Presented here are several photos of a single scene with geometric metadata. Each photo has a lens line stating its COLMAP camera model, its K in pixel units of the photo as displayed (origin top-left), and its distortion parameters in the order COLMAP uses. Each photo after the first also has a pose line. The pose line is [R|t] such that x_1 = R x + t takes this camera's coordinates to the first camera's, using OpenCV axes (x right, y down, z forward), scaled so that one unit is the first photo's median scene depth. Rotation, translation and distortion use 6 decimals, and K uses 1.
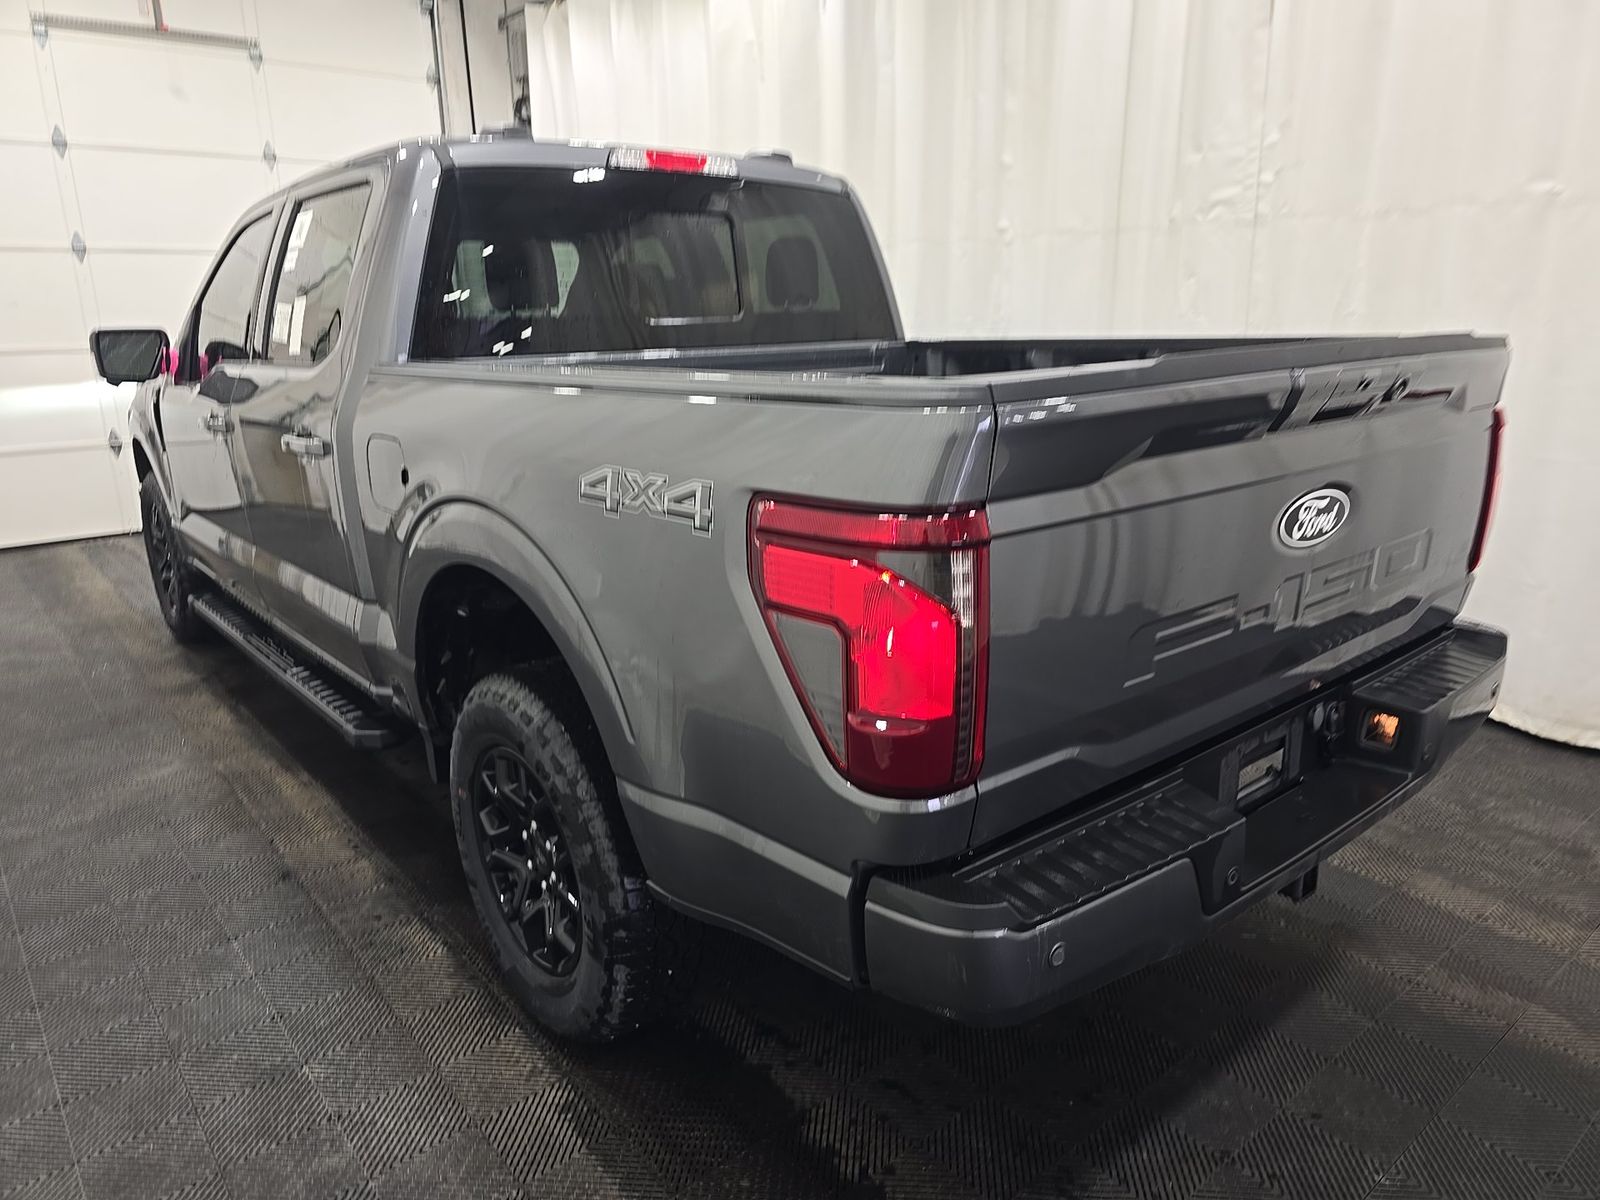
lens RADIAL K [[1119.5, 0, 821.6], [0, 1119.5, 605.6], [0, 0, 1]] dist [0.030849, -0.027097]
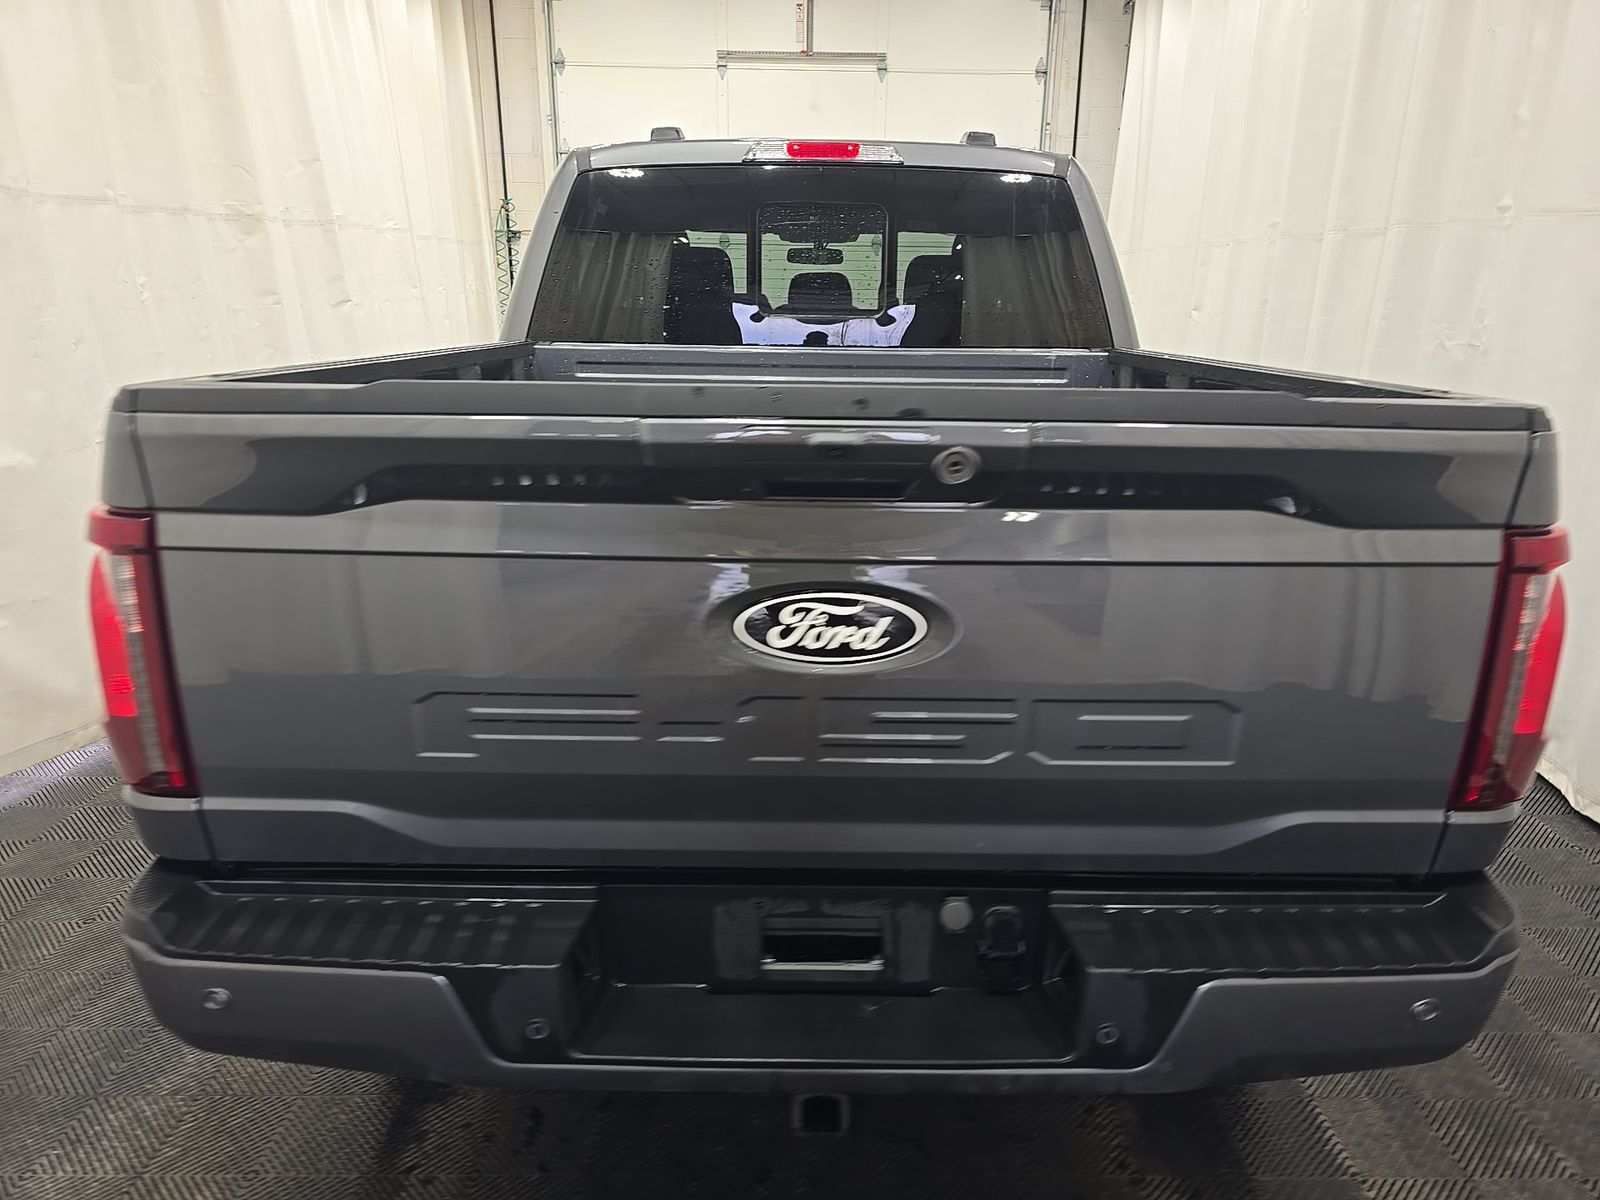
lens RADIAL K [[1082.3, 0, 818.4], [0, 1082.3, 595.6], [0, 0, 1]] dist [0.051823, -0.000361]
pose [[0.758294, 0.204792, -0.618911, 0.494370], [-0.197543, 0.976923, 0.081225, -0.087724], [0.621263, 0.060669, 0.781250, 0.259938]]
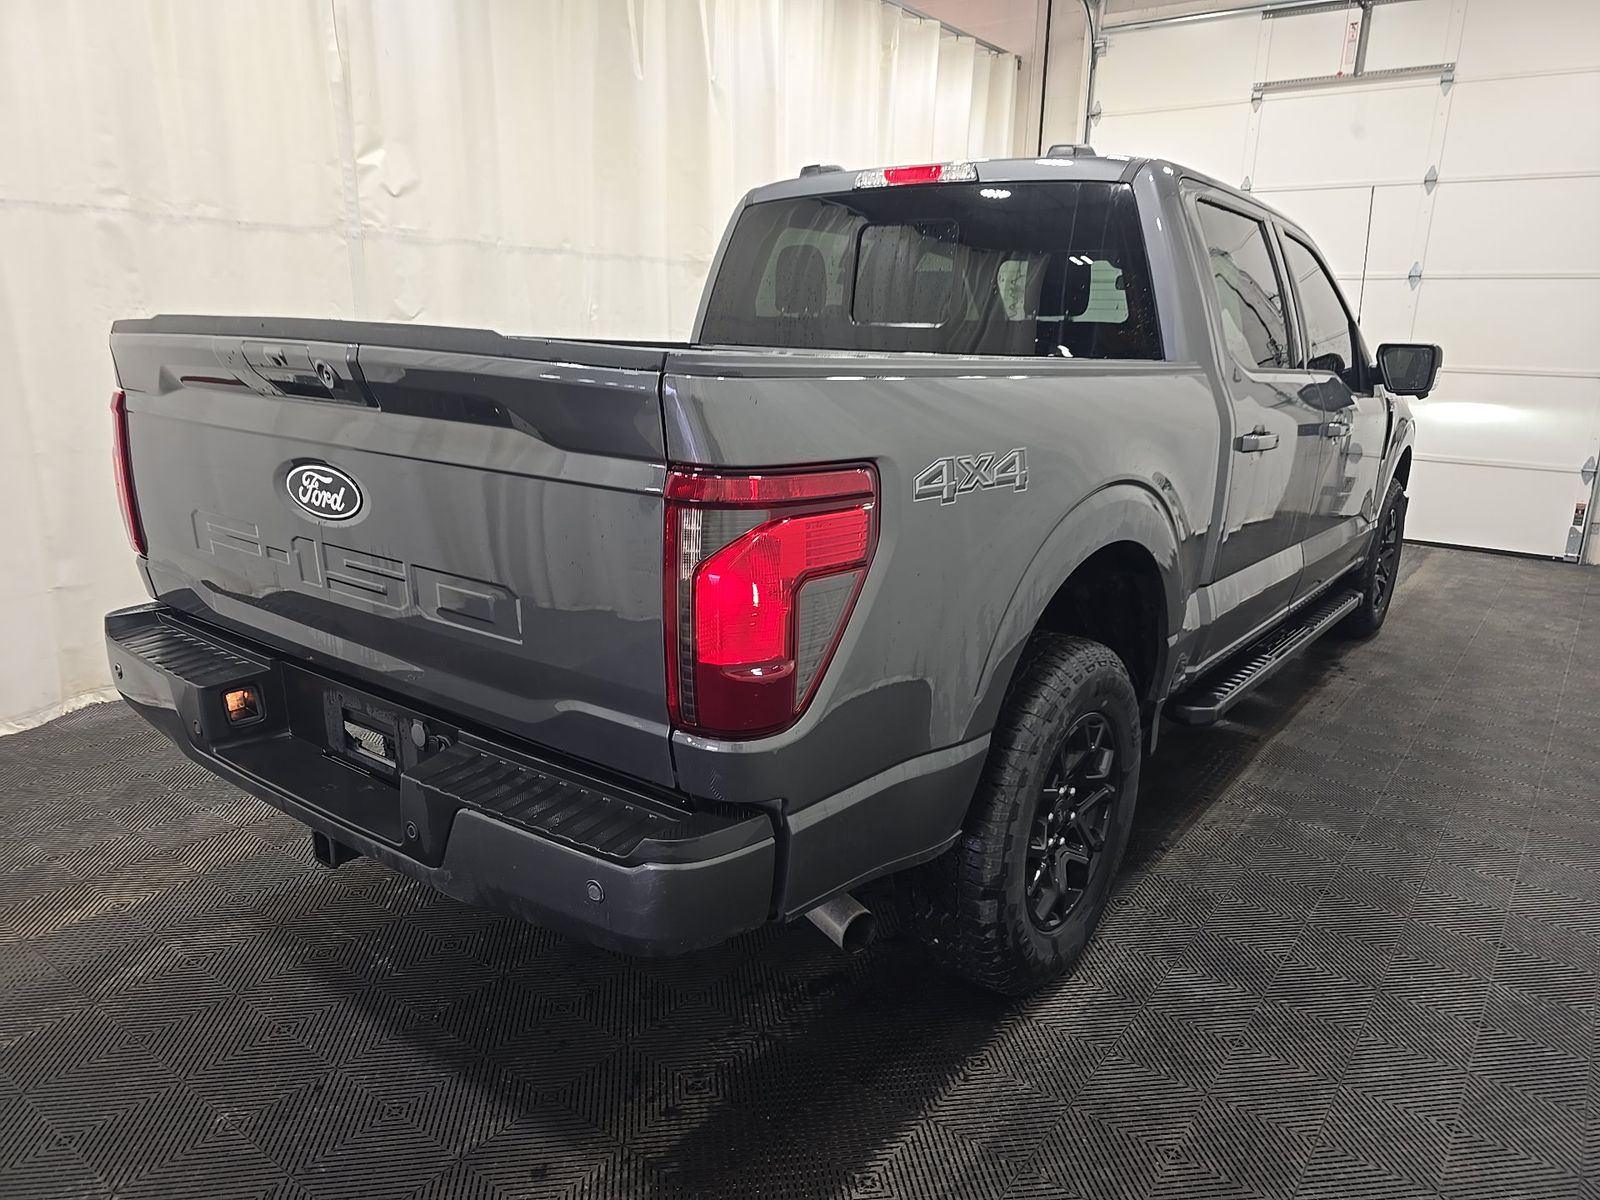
lens RADIAL K [[1119.5, 0, 821.6], [0, 1119.5, 605.6], [0, 0, 1]] dist [0.030849, -0.027097]
pose [[0.201262, 0.257190, -0.945170, 0.887094], [-0.289232, 0.937495, 0.193514, -0.180341], [0.935863, 0.234426, 0.263069, 0.681193]]
